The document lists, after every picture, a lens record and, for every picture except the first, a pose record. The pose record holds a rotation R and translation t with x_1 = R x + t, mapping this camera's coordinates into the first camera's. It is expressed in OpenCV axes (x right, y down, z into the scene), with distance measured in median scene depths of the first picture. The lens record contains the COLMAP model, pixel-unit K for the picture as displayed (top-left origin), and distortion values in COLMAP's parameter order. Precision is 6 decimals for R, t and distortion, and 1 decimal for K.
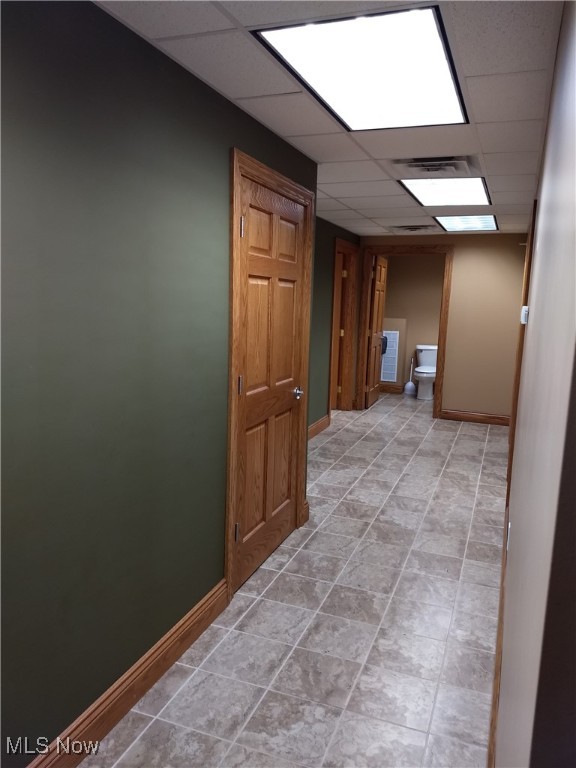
lens RADIAL K [[595.5, 0, 288.7], [0, 595.5, 385.5], [0, 0, 1]] dist [-0.007375, -0.000816]
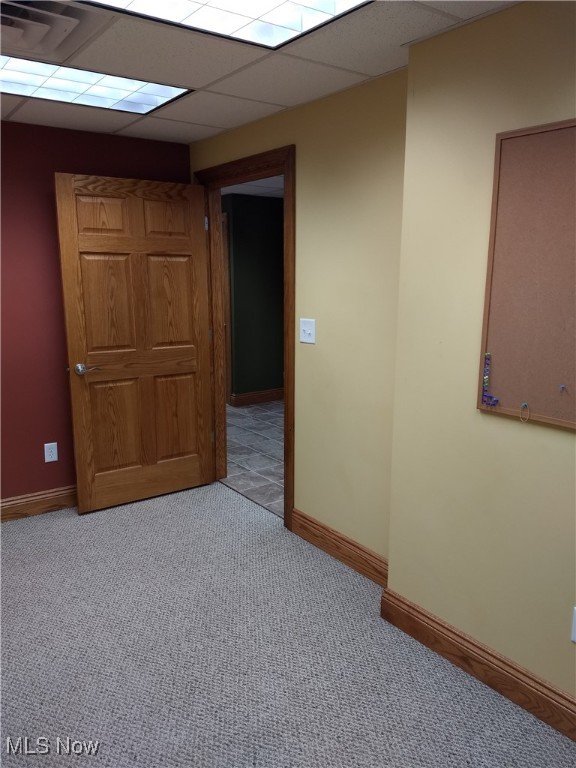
lens RADIAL K [[595.5, 0, 289.2], [0, 595.5, 383.8], [0, 0, 1]] dist [-0.007375, -0.000816]
pose [[-0.550410, 0.147206, -0.821815, 1.148252], [-0.129236, 0.957447, 0.258056, -0.264860], [0.824832, 0.248245, -0.507964, 1.661286]]
